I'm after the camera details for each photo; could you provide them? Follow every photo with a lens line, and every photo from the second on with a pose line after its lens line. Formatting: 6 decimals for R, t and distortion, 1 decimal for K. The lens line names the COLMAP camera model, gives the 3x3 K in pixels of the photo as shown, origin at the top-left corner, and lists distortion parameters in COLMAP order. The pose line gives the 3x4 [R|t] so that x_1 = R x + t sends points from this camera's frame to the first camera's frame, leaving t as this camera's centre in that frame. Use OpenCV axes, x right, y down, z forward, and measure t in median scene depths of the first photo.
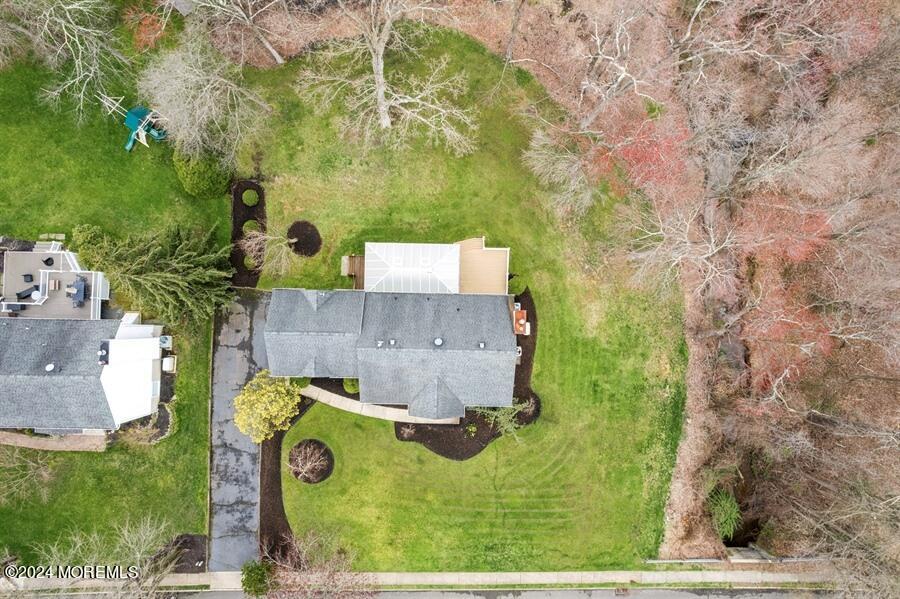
lens RADIAL K [[565.1, 0, 448.8], [0, 565.1, 301.6], [0, 0, 1]] dist [-0.027408, 0.019354]
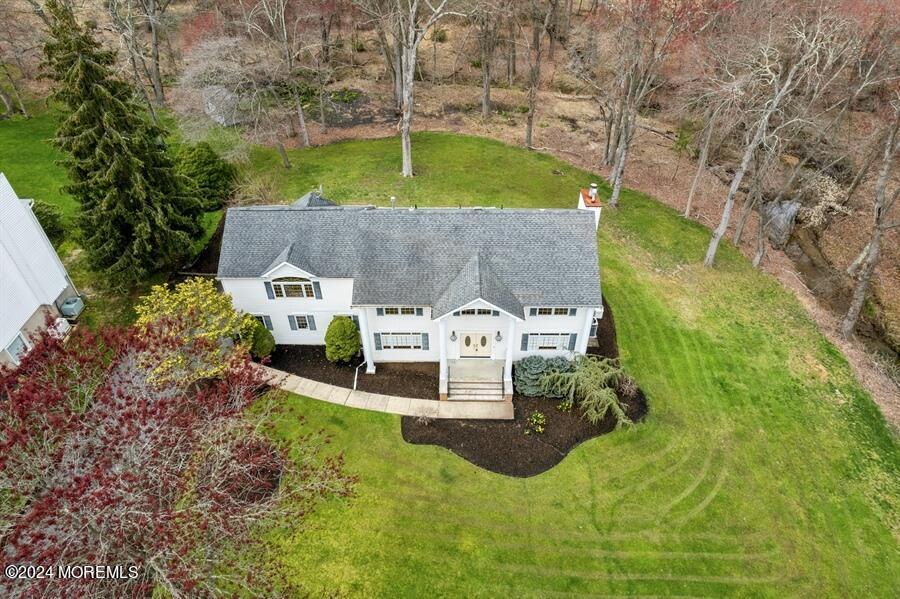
lens RADIAL K [[565.1, 0, 455.5], [0, 565.1, 298.0], [0, 0, 1]] dist [-0.027408, 0.019354]
pose [[0.999872, -0.008645, 0.013483, -0.047672], [0.015727, 0.689376, -0.724233, 0.546790], [-0.003034, 0.724352, 0.689424, 0.512267]]
